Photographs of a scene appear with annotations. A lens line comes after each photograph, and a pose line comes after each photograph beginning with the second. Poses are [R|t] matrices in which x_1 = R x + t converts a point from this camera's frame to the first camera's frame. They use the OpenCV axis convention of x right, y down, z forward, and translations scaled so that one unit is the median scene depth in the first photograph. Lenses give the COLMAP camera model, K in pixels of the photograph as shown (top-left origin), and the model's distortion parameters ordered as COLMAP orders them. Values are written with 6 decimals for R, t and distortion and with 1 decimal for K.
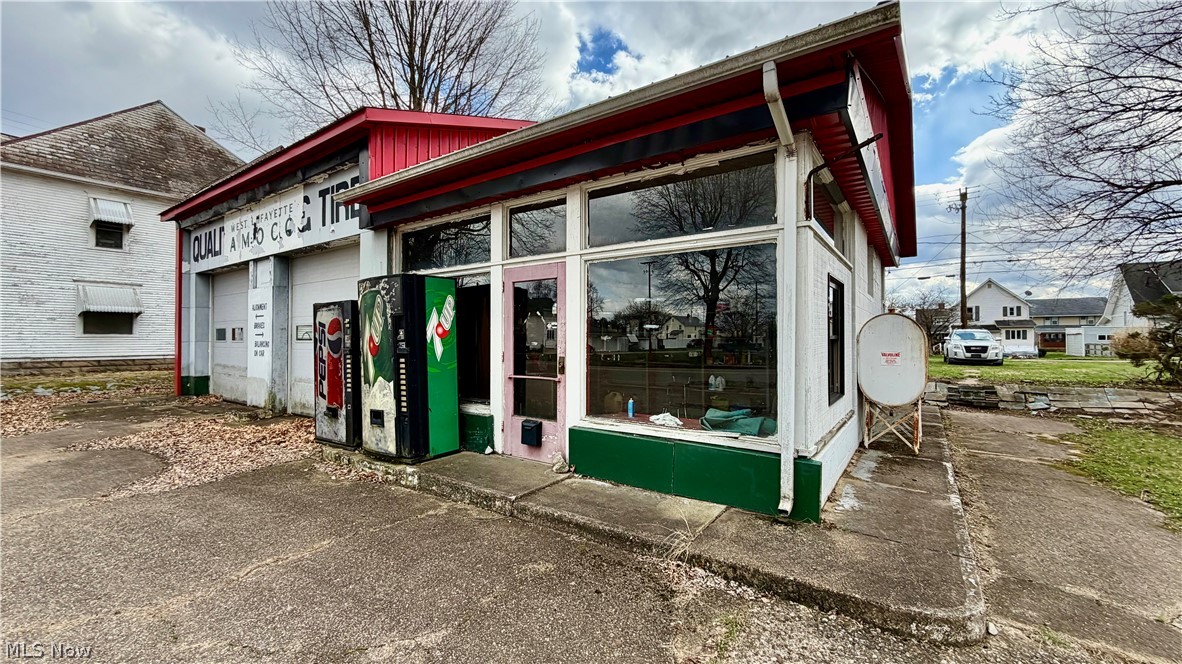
lens RADIAL K [[471.5, 0, 588.8], [0, 471.5, 334.5], [0, 0, 1]] dist [0.000567, -0.000158]
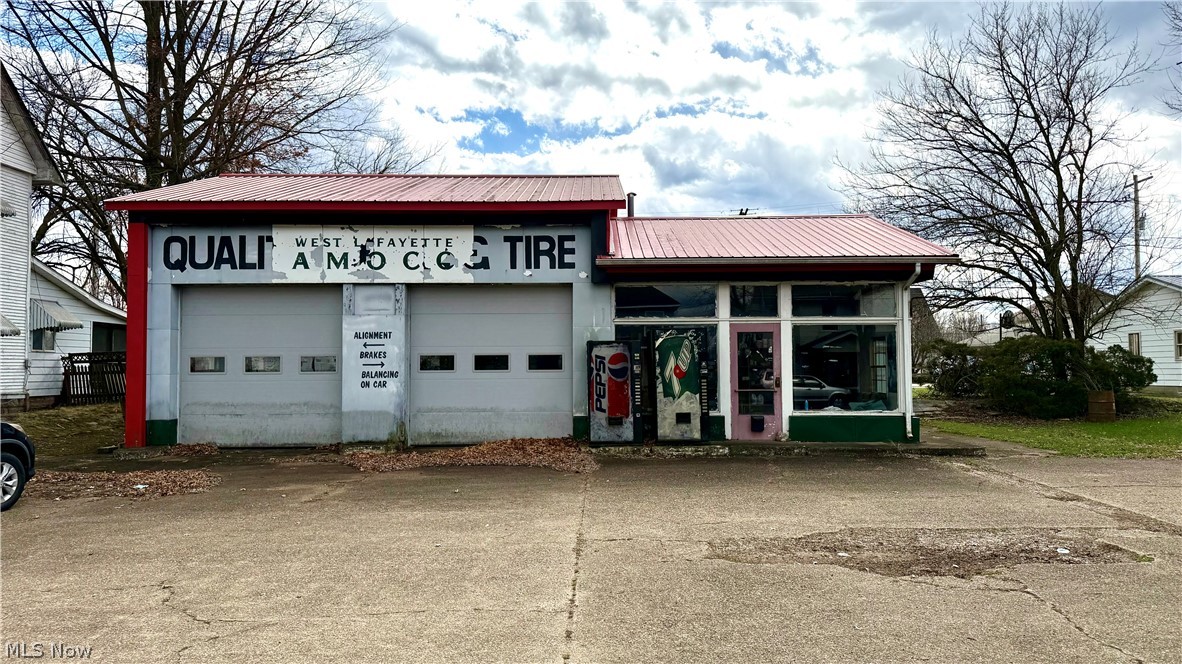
lens RADIAL K [[832.0, 0, 592.6], [0, 832.0, 338.9], [0, 0, 1]] dist [0.085142, -0.003914]
pose [[0.821396, 0.017972, 0.570075, -2.129130], [-0.000854, 0.999541, -0.030280, -0.001192], [-0.570357, 0.024384, 0.821035, -1.031302]]
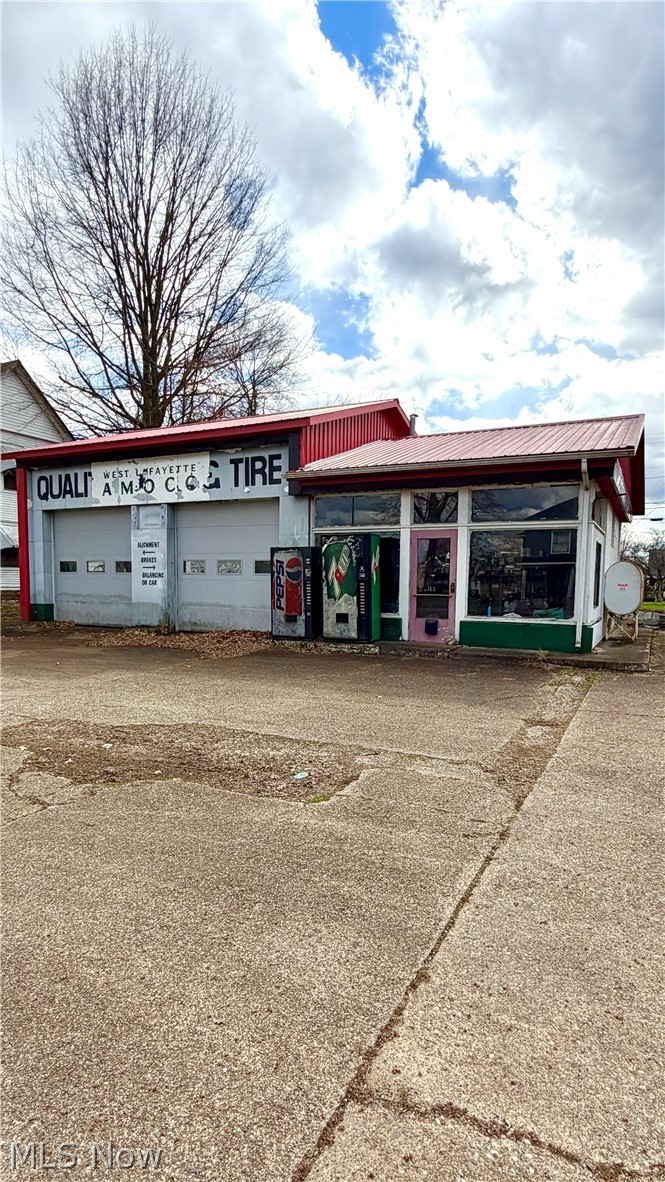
lens RADIAL K [[632.6, 0, 332.3], [0, 632.6, 633.5], [0, 0, 1]] dist [0.002825, 0.000670]
pose [[0.989502, 0.001424, 0.144512, -0.761744], [-0.014831, 0.995673, 0.091740, 0.022055], [-0.143756, -0.092920, 0.985241, -1.169798]]
